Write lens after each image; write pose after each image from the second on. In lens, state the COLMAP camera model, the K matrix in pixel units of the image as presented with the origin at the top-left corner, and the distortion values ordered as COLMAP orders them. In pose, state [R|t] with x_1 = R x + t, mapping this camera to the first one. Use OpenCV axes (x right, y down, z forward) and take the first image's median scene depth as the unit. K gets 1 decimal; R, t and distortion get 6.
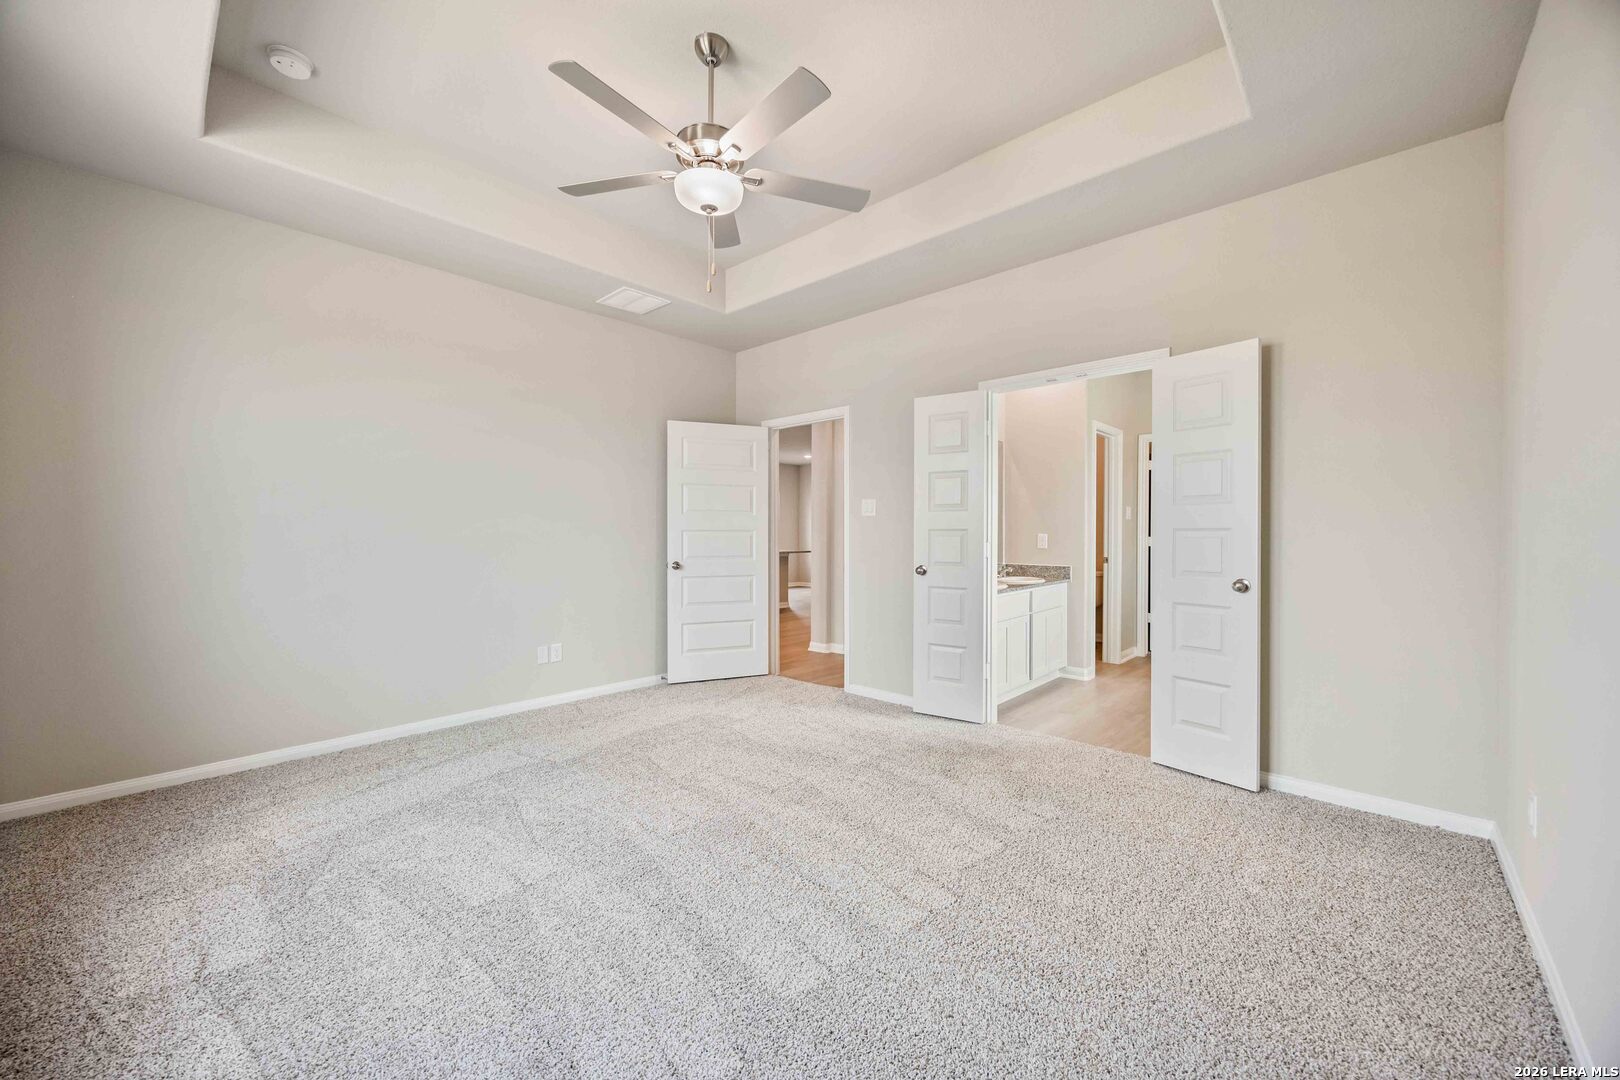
lens RADIAL K [[622.8, 0, 808.4], [0, 622.8, 540.8], [0, 0, 1]] dist [0.001321, -0.000127]
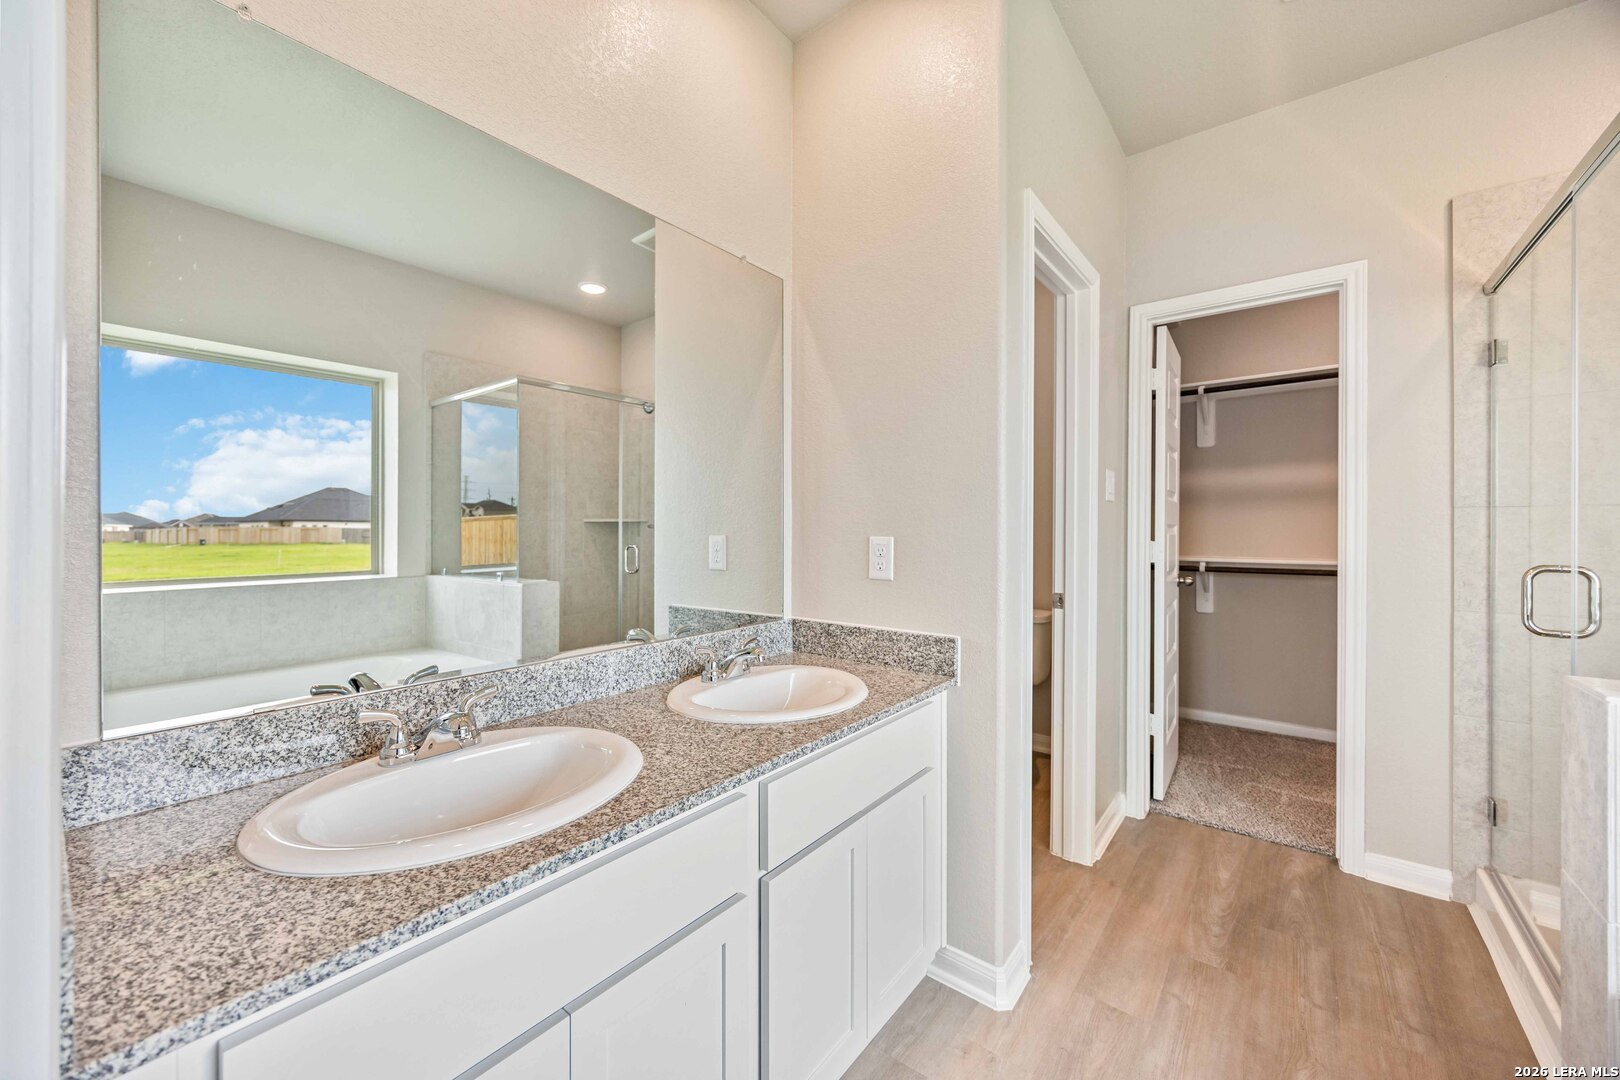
lens RADIAL K [[622.8, 0, 809.7], [0, 622.8, 530.8], [0, 0, 1]] dist [0.001321, -0.000127]
pose [[0.996757, 0.003495, 0.080398, 0.292172], [-0.002920, 0.999969, -0.007263, -0.011292], [-0.080421, 0.007004, 0.996736, 0.627523]]
